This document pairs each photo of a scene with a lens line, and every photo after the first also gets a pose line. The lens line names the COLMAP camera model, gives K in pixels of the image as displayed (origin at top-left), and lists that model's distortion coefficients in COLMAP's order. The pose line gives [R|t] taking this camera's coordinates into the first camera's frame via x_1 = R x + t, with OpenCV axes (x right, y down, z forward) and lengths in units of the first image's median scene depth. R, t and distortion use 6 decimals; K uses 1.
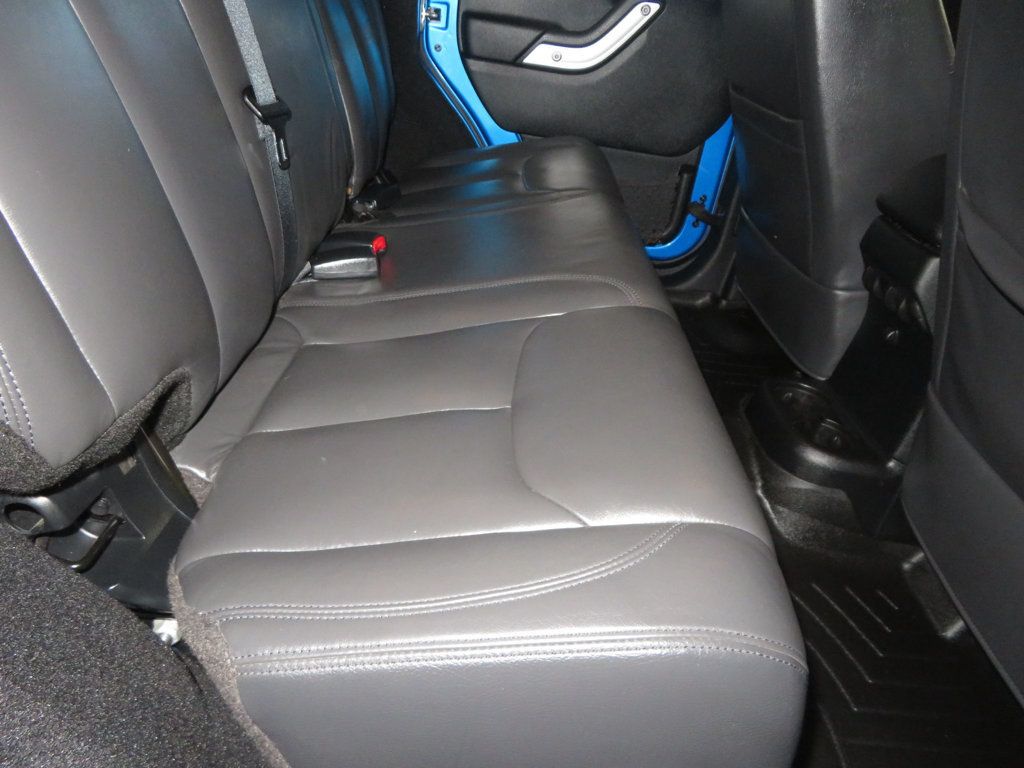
lens RADIAL K [[739.6, 0, 515.3], [0, 739.6, 383.9], [0, 0, 1]] dist [0.000203, 0.003500]
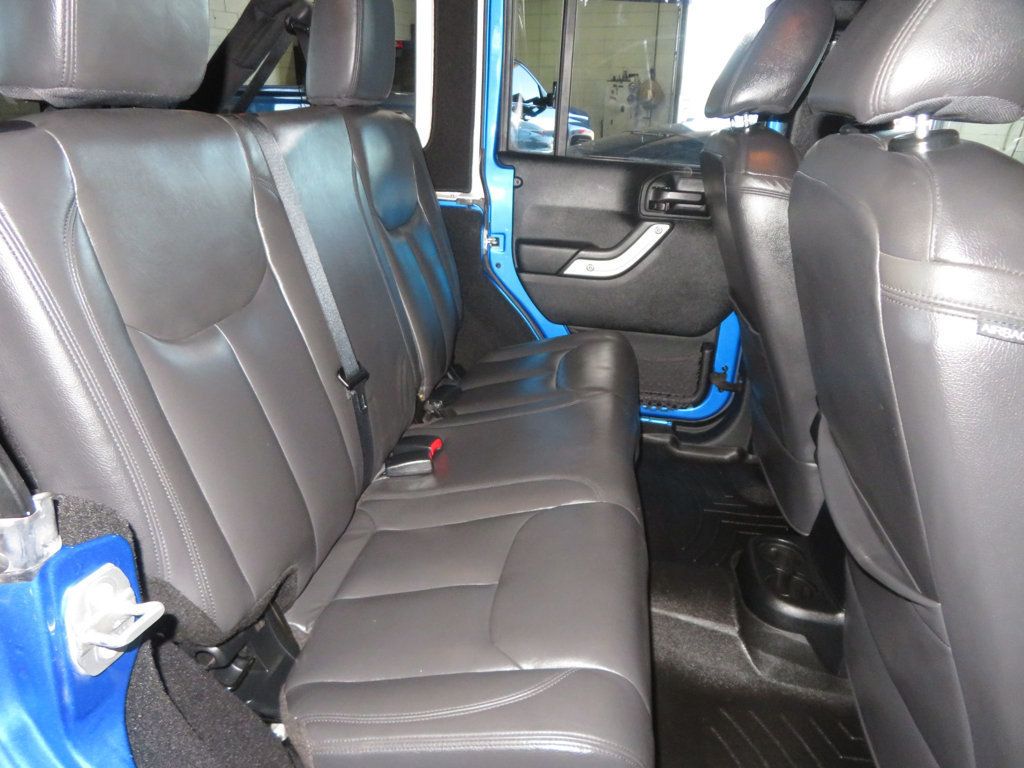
lens RADIAL K [[733.9, 0, 512.7], [0, 733.9, 380.1], [0, 0, 1]] dist [-0.009376, -0.001760]
pose [[0.987779, -0.040984, -0.150374, 0.137749], [0.016199, 0.986579, -0.162478, -0.069800], [0.155015, 0.158056, 0.975187, -0.270336]]
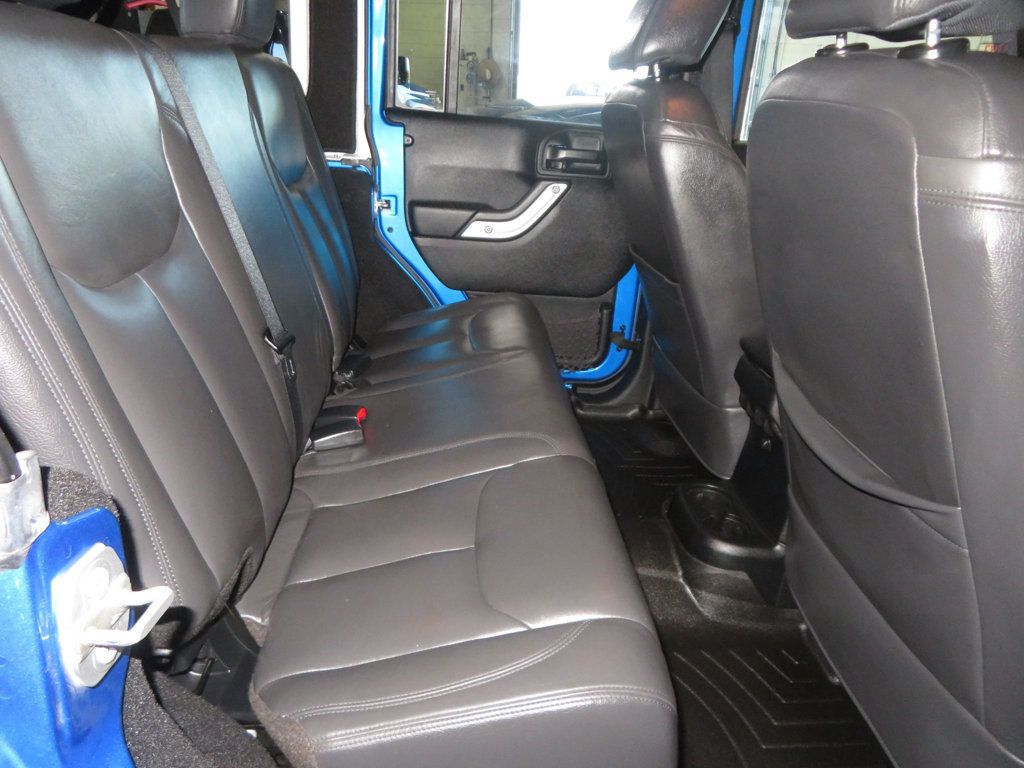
lens RADIAL K [[733.9, 0, 512.7], [0, 733.9, 380.1], [0, 0, 1]] dist [-0.009376, -0.001760]
pose [[0.994081, -0.095689, 0.051449, 0.012786], [0.101601, 0.986518, -0.128292, -0.048783], [-0.038479, 0.132760, 0.990401, -0.221857]]
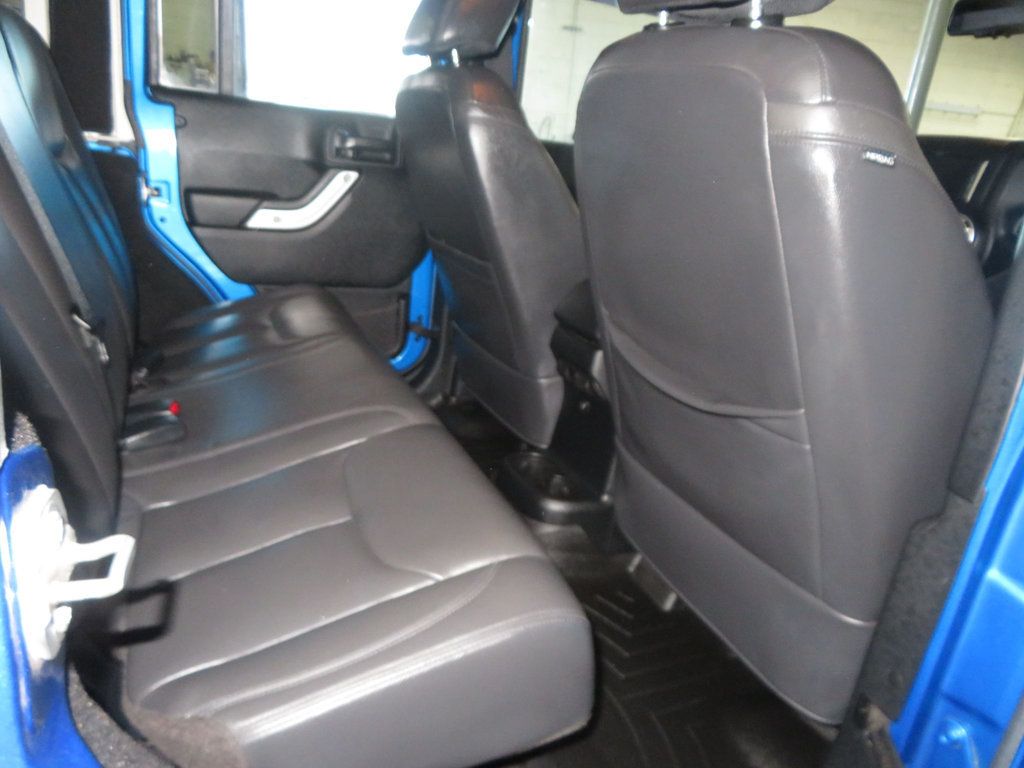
lens RADIAL K [[731.4, 0, 509.8], [0, 731.4, 378.5], [0, 0, 1]] dist [-0.002148, 0.002193]
pose [[0.913475, -0.164156, 0.372312, -0.102802], [0.213702, 0.972204, -0.095666, -0.013257], [-0.346258, 0.166952, 0.923164, -0.192915]]
